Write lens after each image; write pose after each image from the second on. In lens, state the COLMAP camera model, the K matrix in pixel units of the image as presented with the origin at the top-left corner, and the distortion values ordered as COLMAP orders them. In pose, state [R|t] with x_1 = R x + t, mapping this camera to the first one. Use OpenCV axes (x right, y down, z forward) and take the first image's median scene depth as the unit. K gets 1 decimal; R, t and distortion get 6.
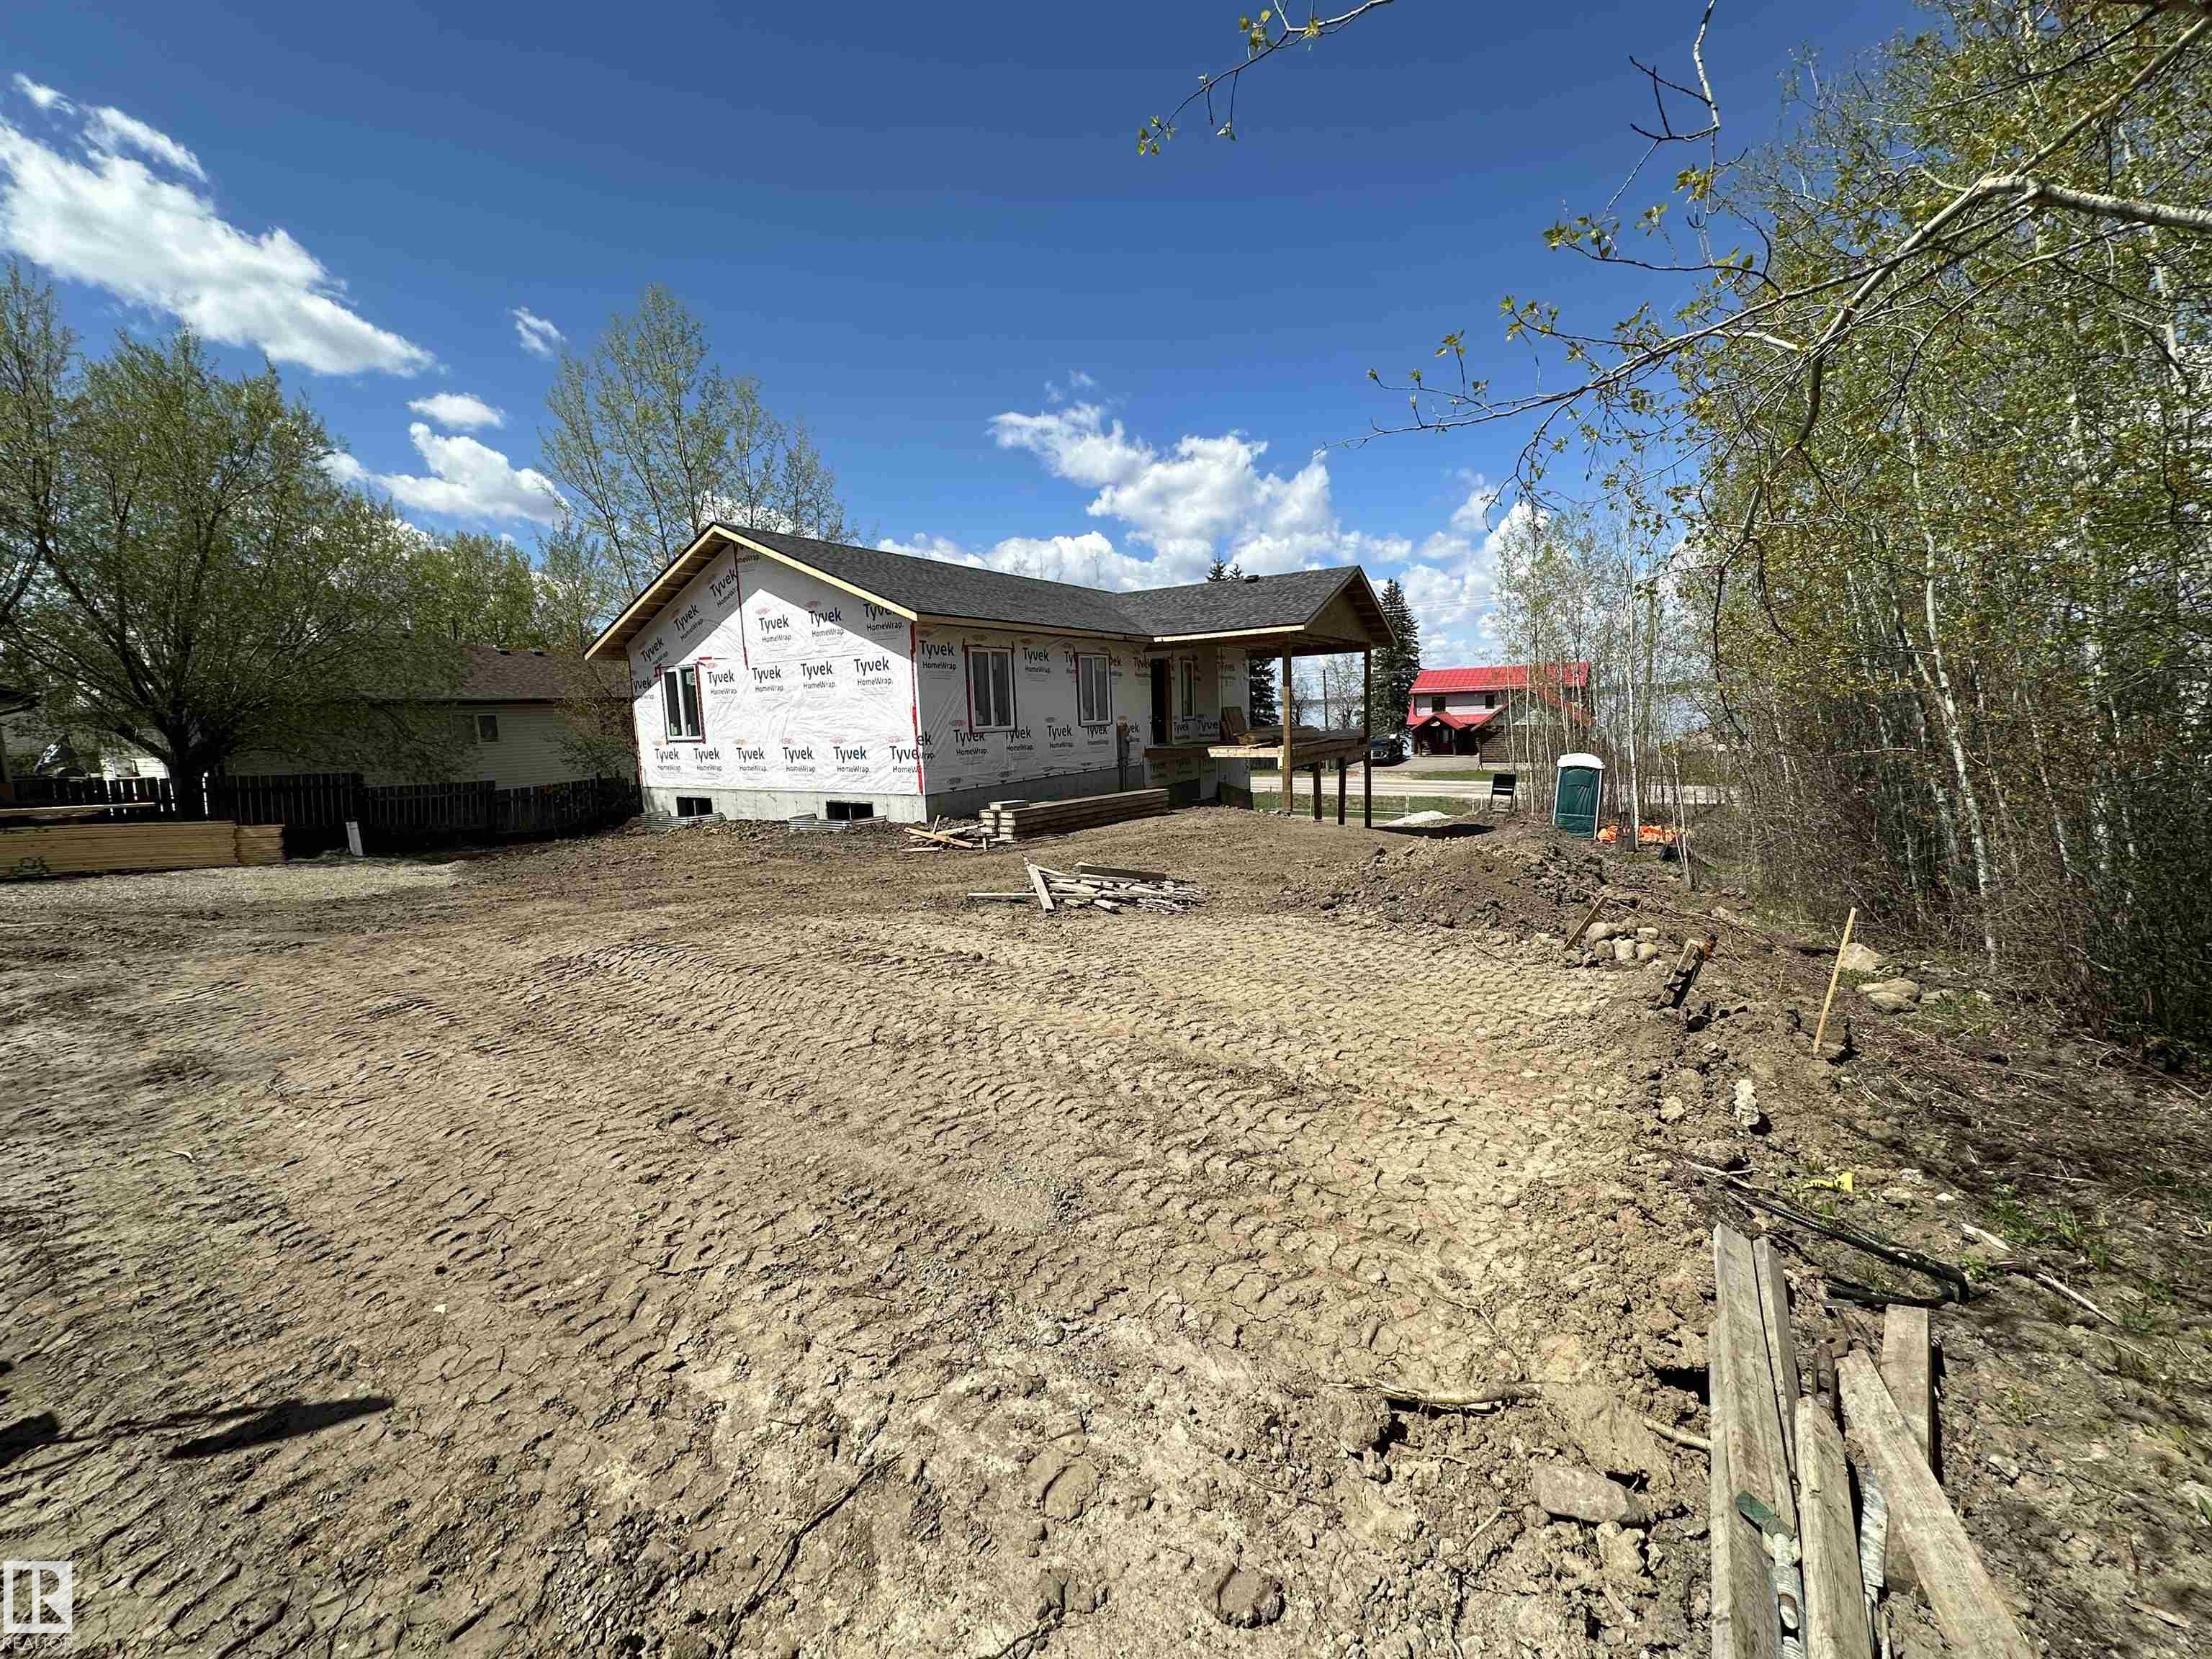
lens RADIAL K [[879.0, 0, 1106.0], [0, 879.0, 829.5], [0, 0, 1]] dist [-0.001429, 0.000329]
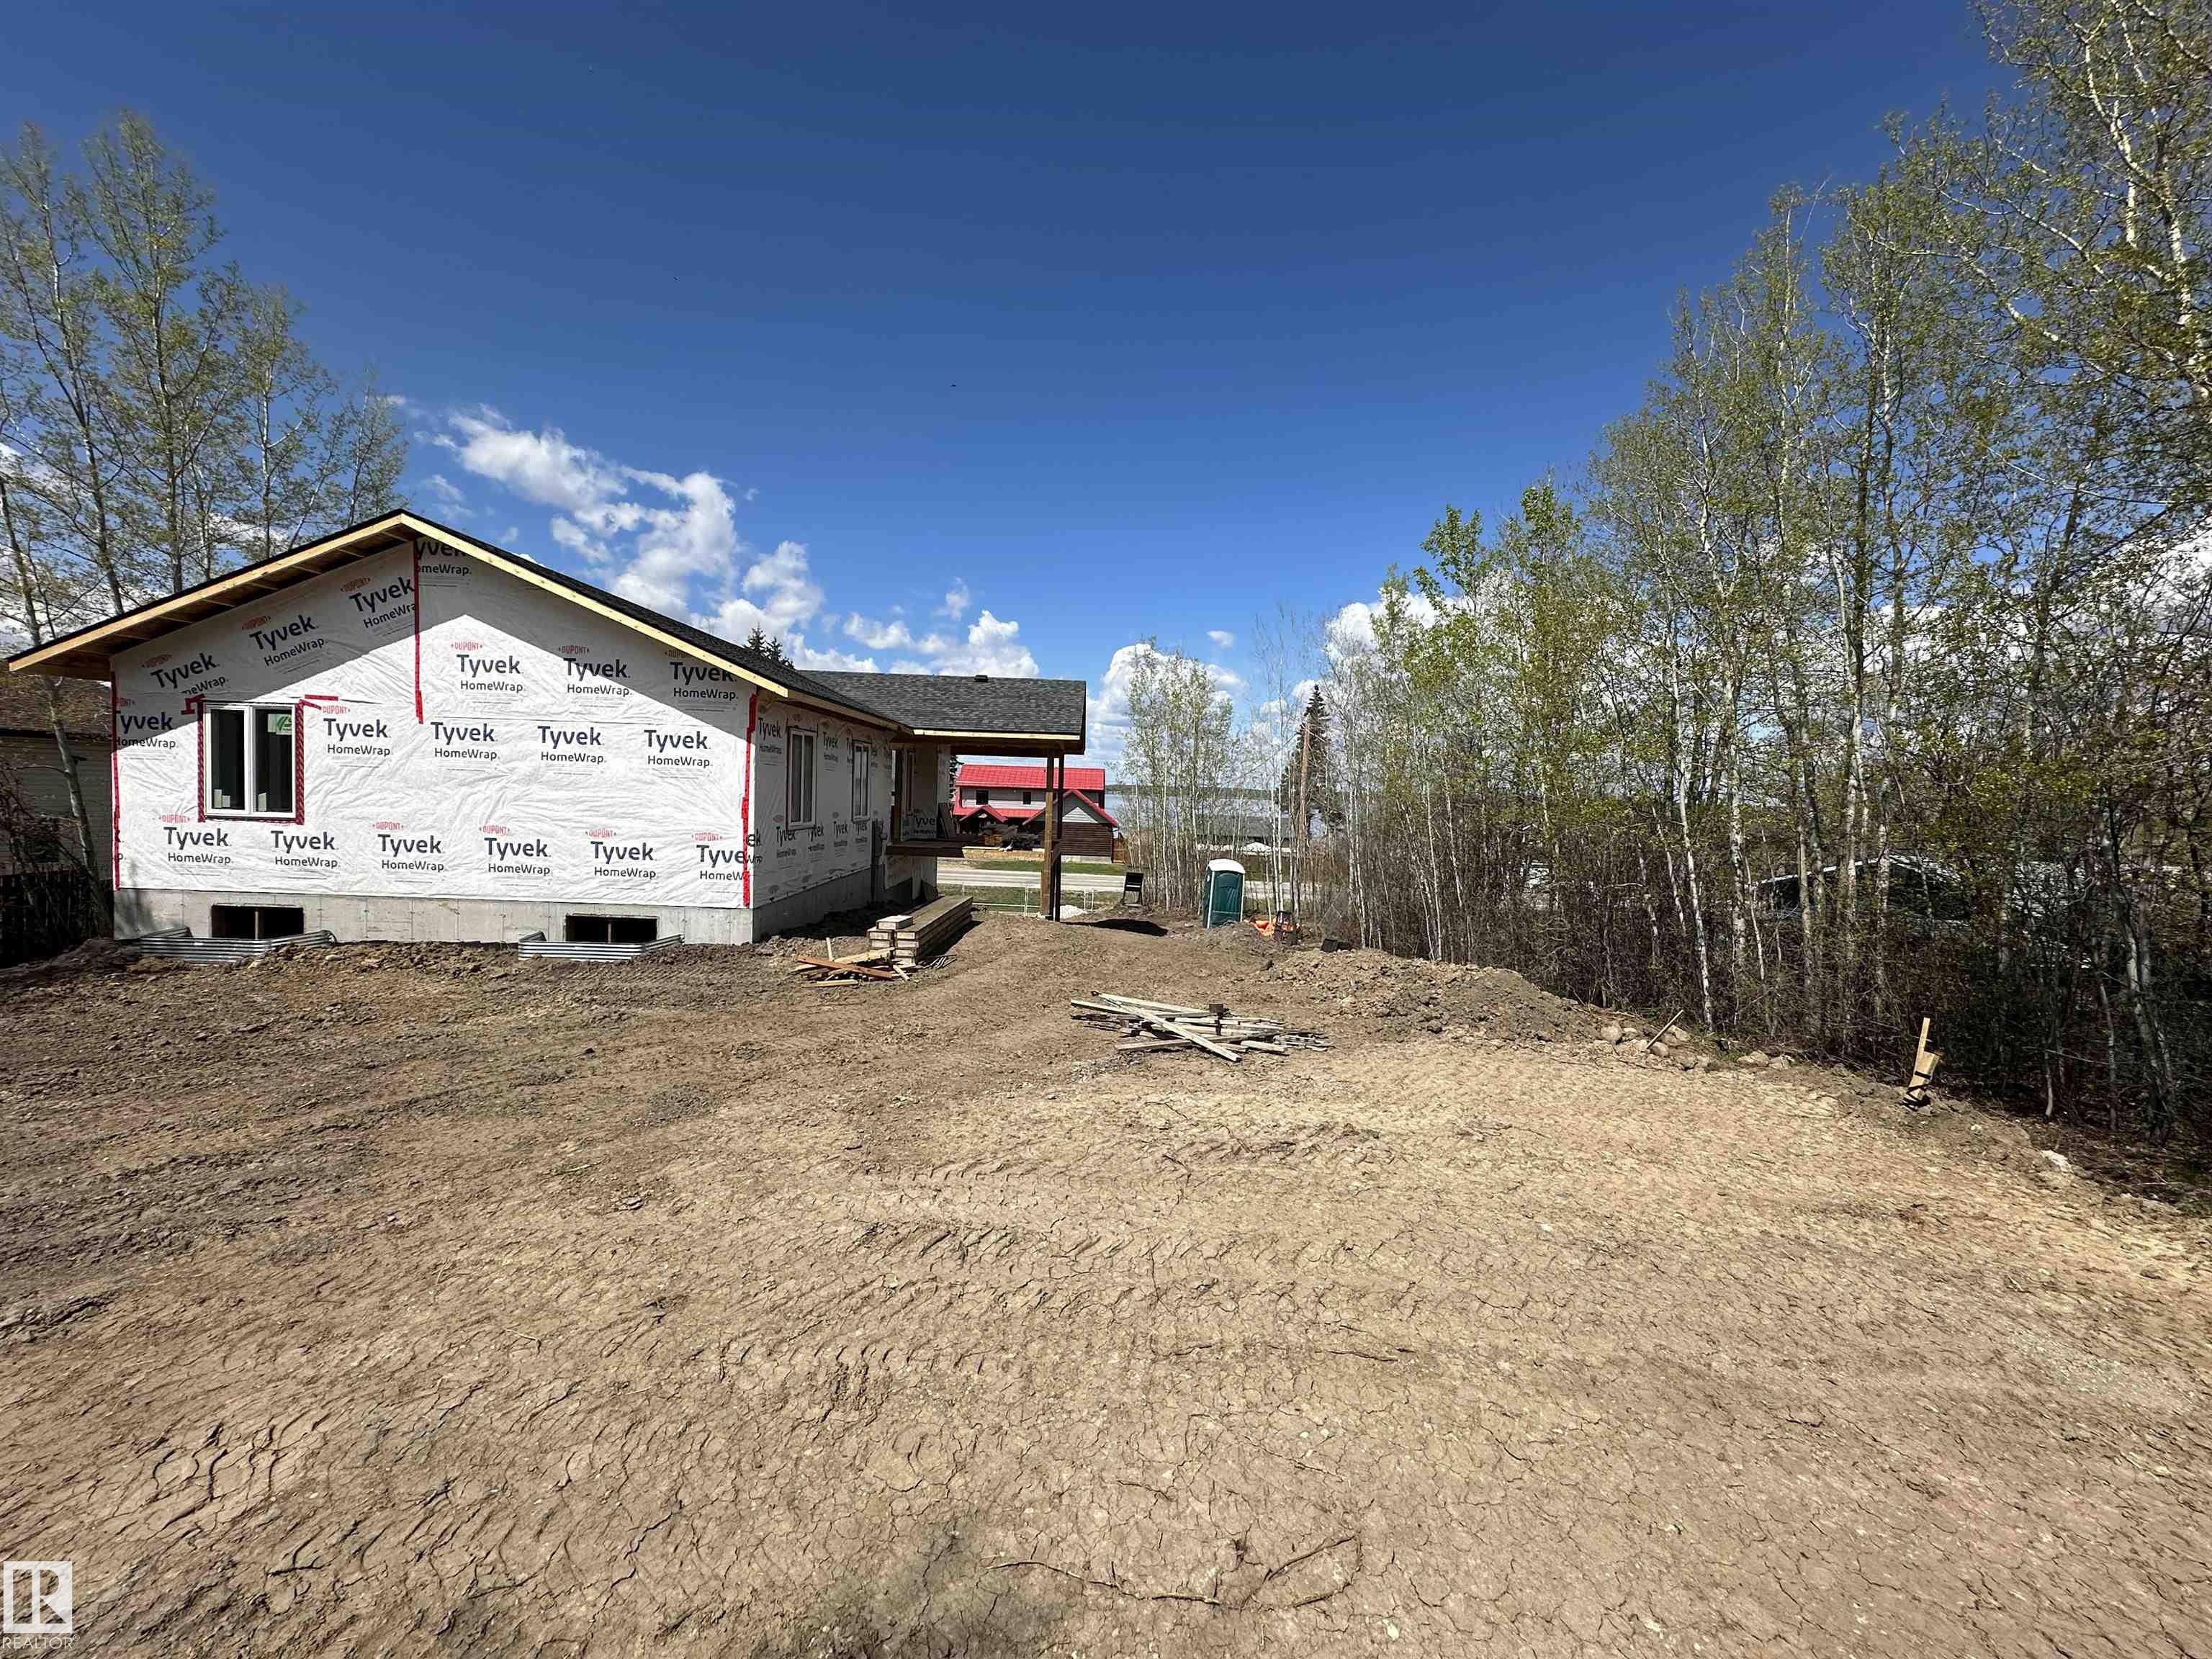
lens RADIAL K [[879.7, 0, 1106.0], [0, 879.7, 829.5], [0, 0, 1]] dist [-0.002488, 0.000832]
pose [[0.836846, 0.040106, 0.545967, -0.359787], [0.009957, 0.996033, -0.088430, -0.035225], [-0.547347, 0.079439, 0.833127, 0.148278]]
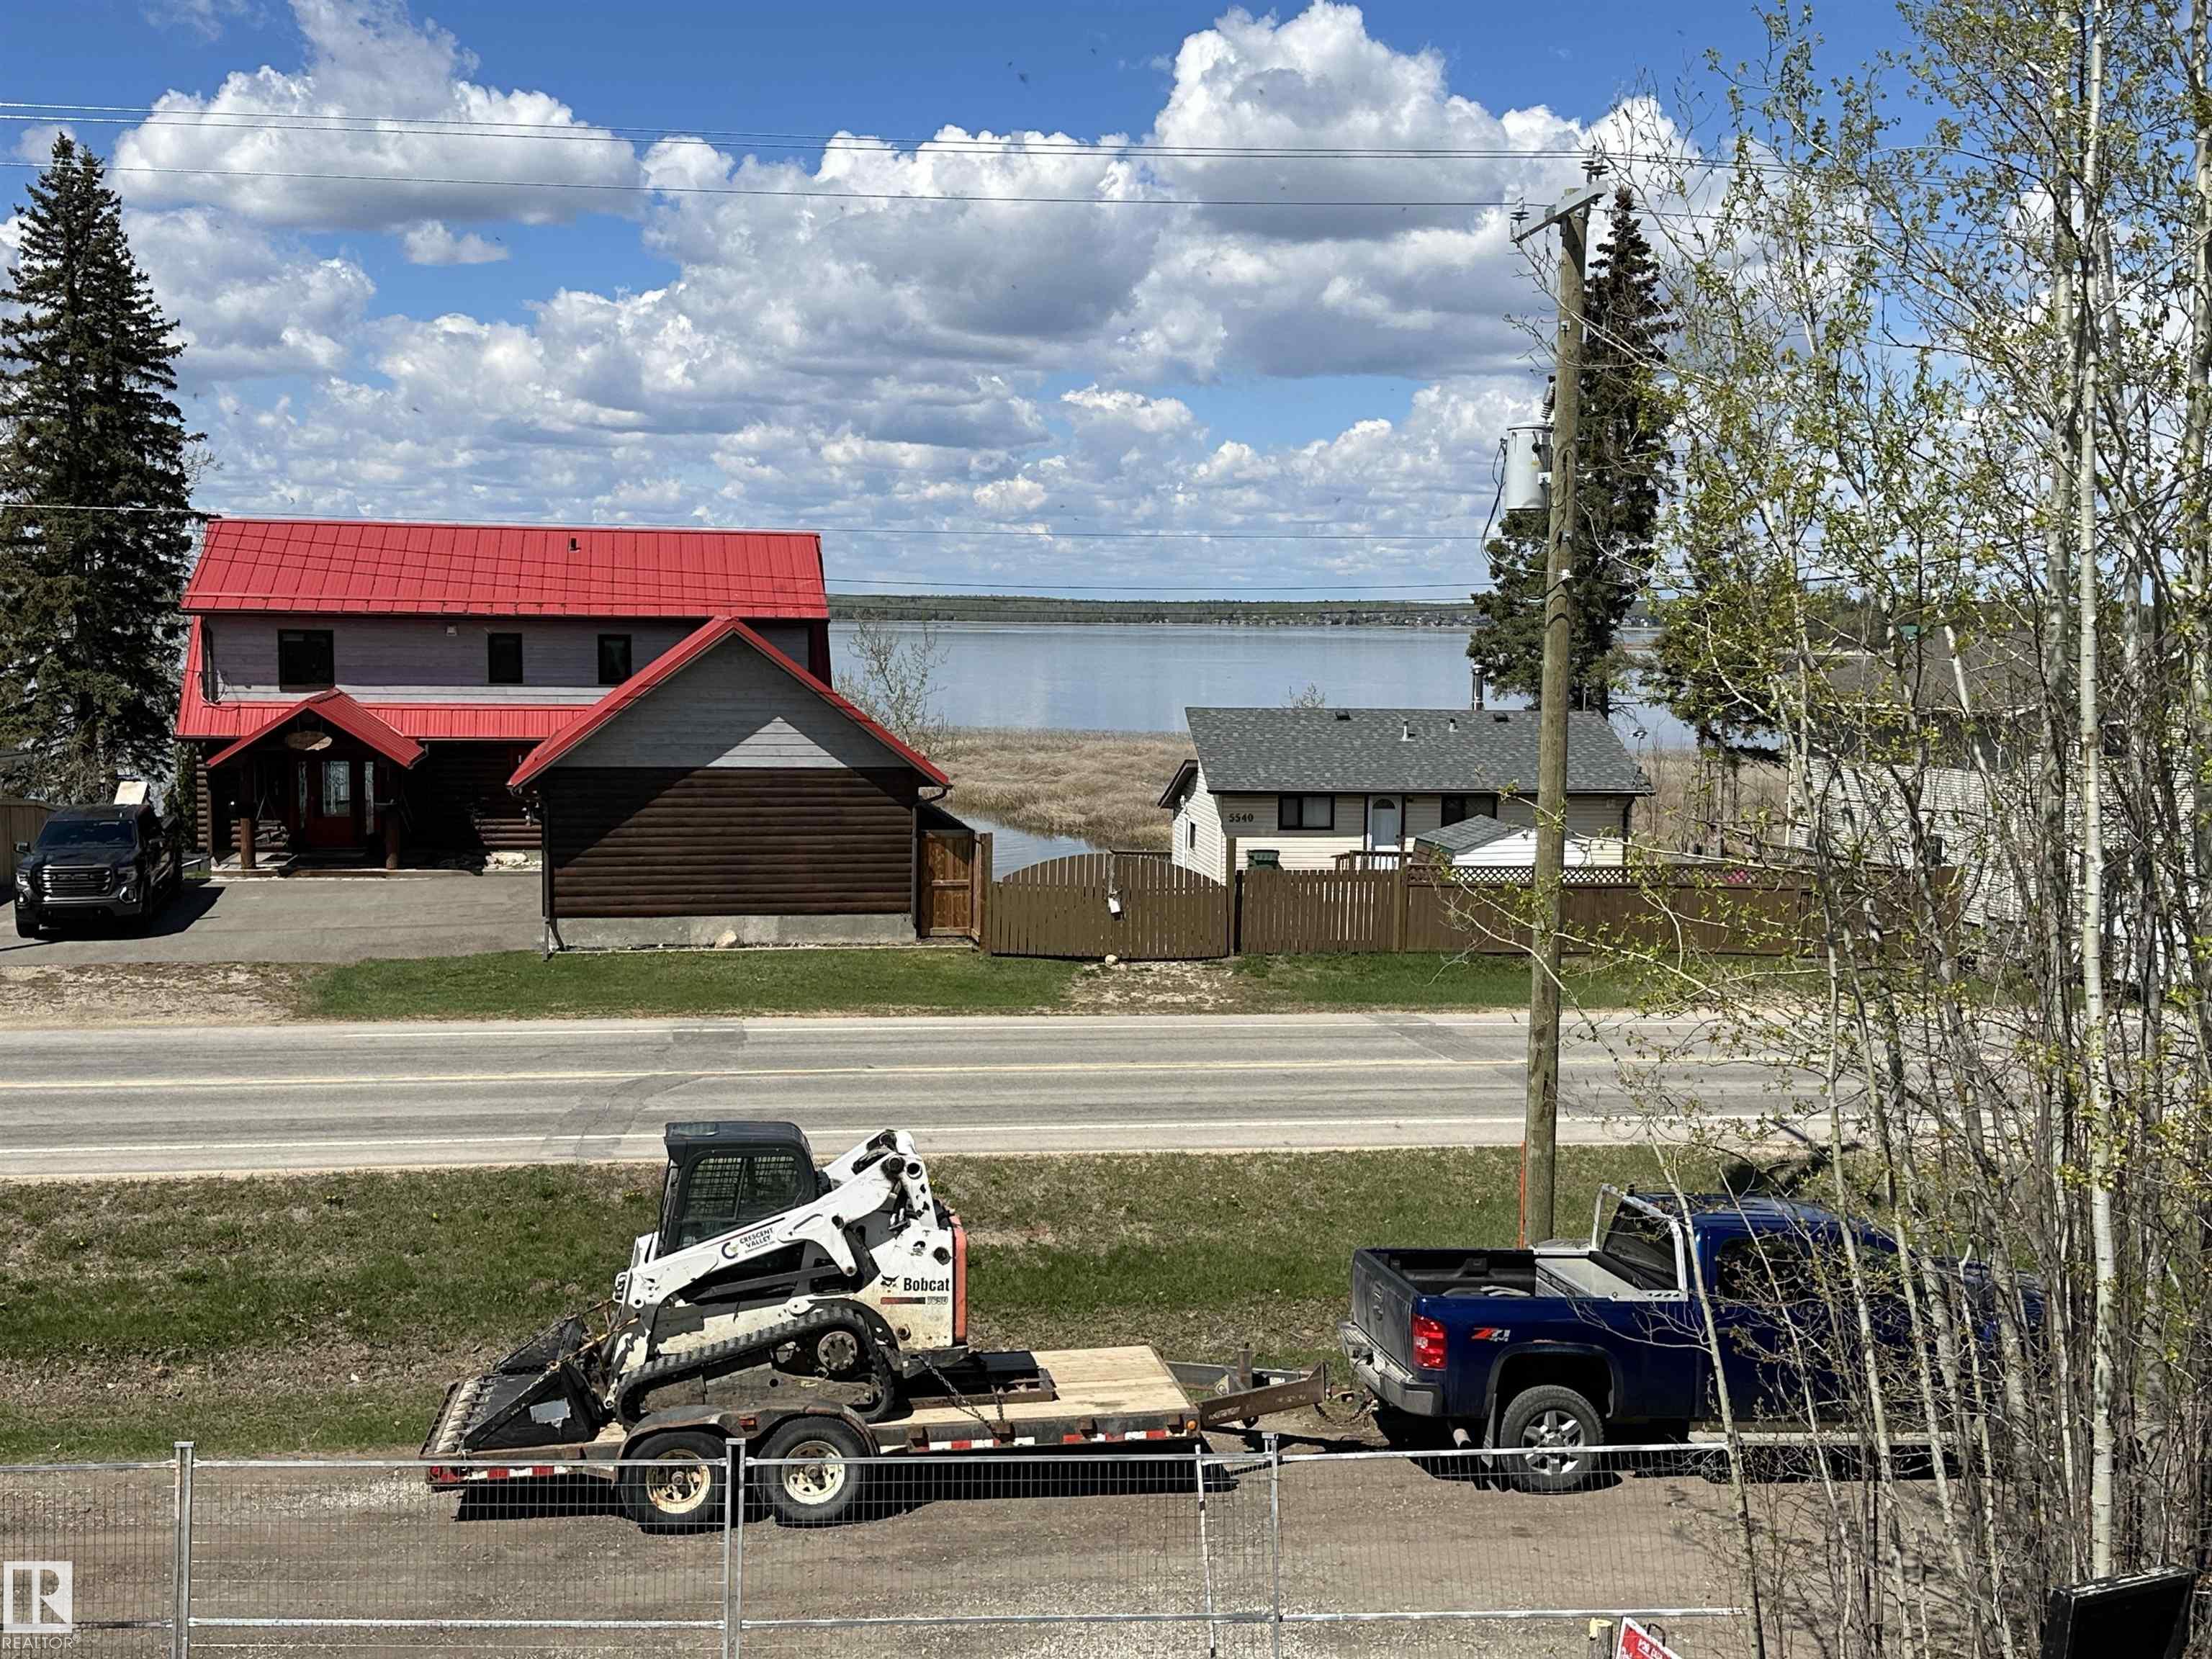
lens RADIAL K [[2421.2, 0, 1089.3], [0, 2421.2, 830.0], [0, 0, 1]] dist [0.195564, -0.399458]
pose [[0.735784, -0.013388, 0.677084, 0.323768], [0.051268, 0.998037, -0.035979, -0.273674], [-0.675273, 0.061185, 0.735026, 1.602248]]
